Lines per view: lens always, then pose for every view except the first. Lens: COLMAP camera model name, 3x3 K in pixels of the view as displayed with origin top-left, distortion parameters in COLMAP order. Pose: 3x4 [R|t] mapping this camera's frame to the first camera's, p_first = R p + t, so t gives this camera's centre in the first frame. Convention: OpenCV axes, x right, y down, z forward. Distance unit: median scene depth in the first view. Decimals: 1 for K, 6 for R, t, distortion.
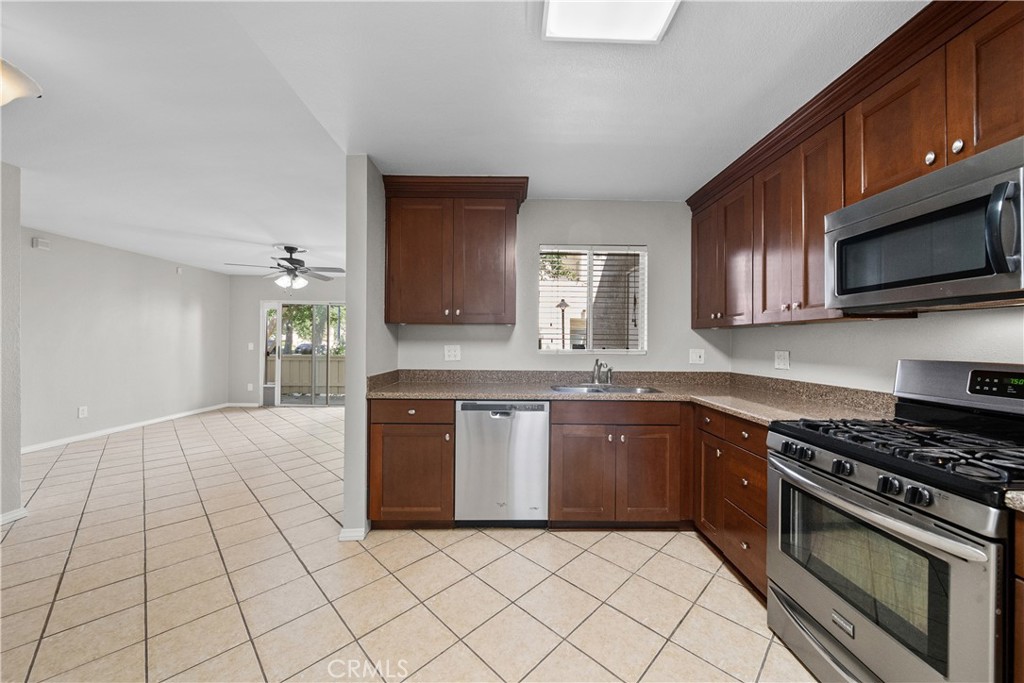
lens RADIAL K [[369.4, 0, 515.8], [0, 369.4, 341.5], [0, 0, 1]] dist [0.000256, -0.000051]
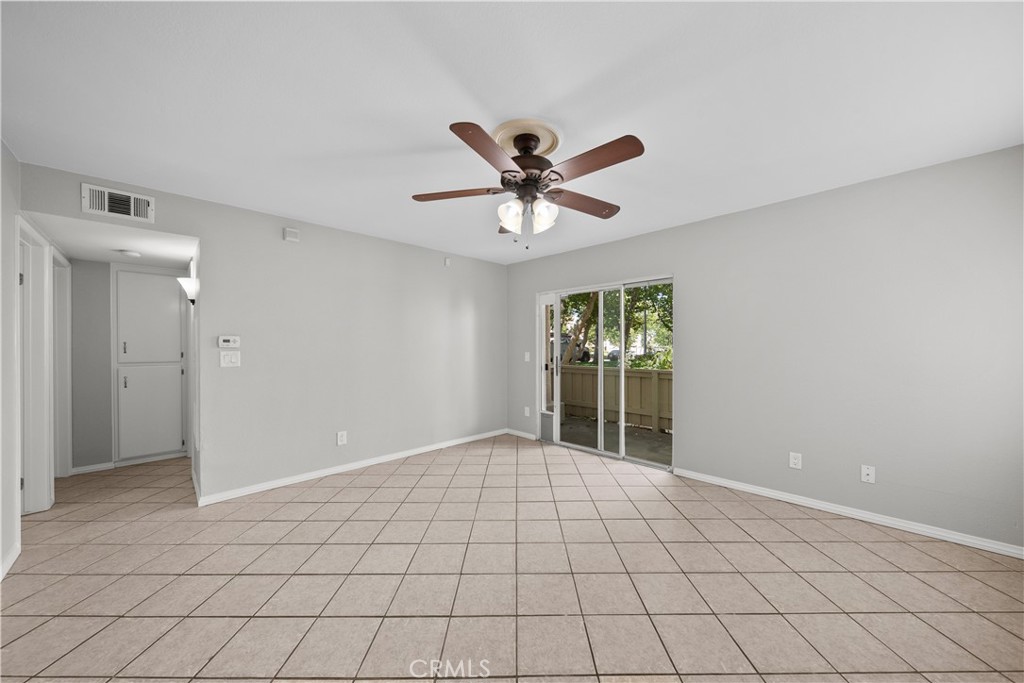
lens RADIAL K [[362.3, 0, 519.0], [0, 362.3, 344.9], [0, 0, 1]] dist [0.014545, -0.000027]
pose [[0.708976, -0.011459, -0.705140, -0.309780], [0.006381, 0.999931, -0.009835, -0.005774], [0.705204, 0.002473, 0.709000, 0.681167]]
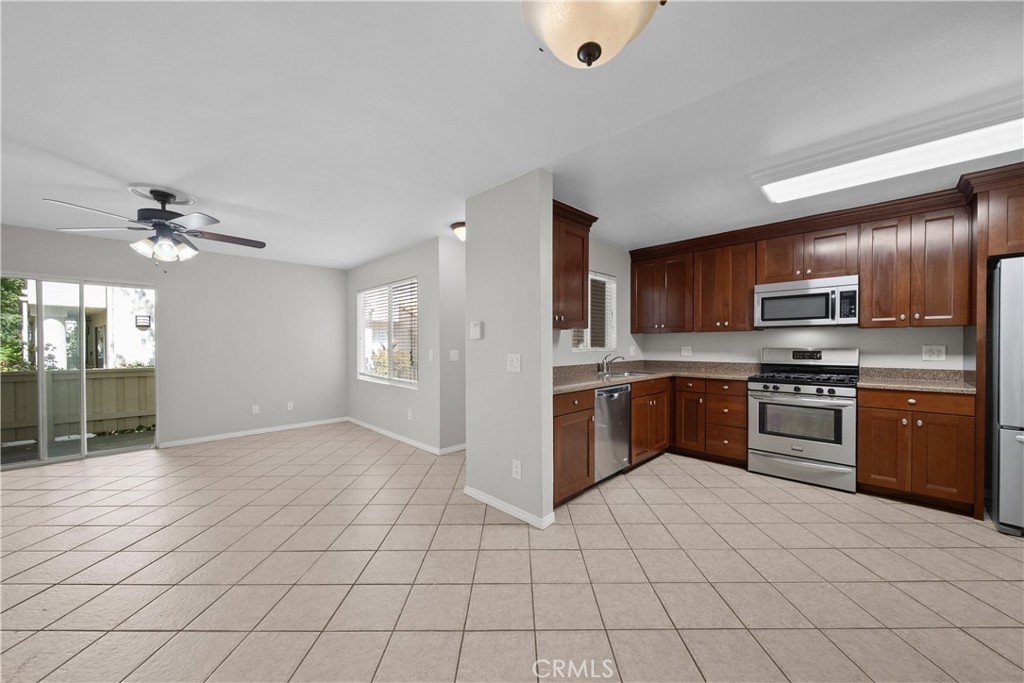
lens RADIAL K [[372.4, 0, 518.9], [0, 372.4, 348.1], [0, 0, 1]] dist [0.000950, -0.000222]
pose [[0.705565, -0.016816, 0.708446, -0.640442], [0.008620, 0.999848, 0.015148, -0.000710], [-0.708593, -0.004581, 0.705603, 0.145650]]
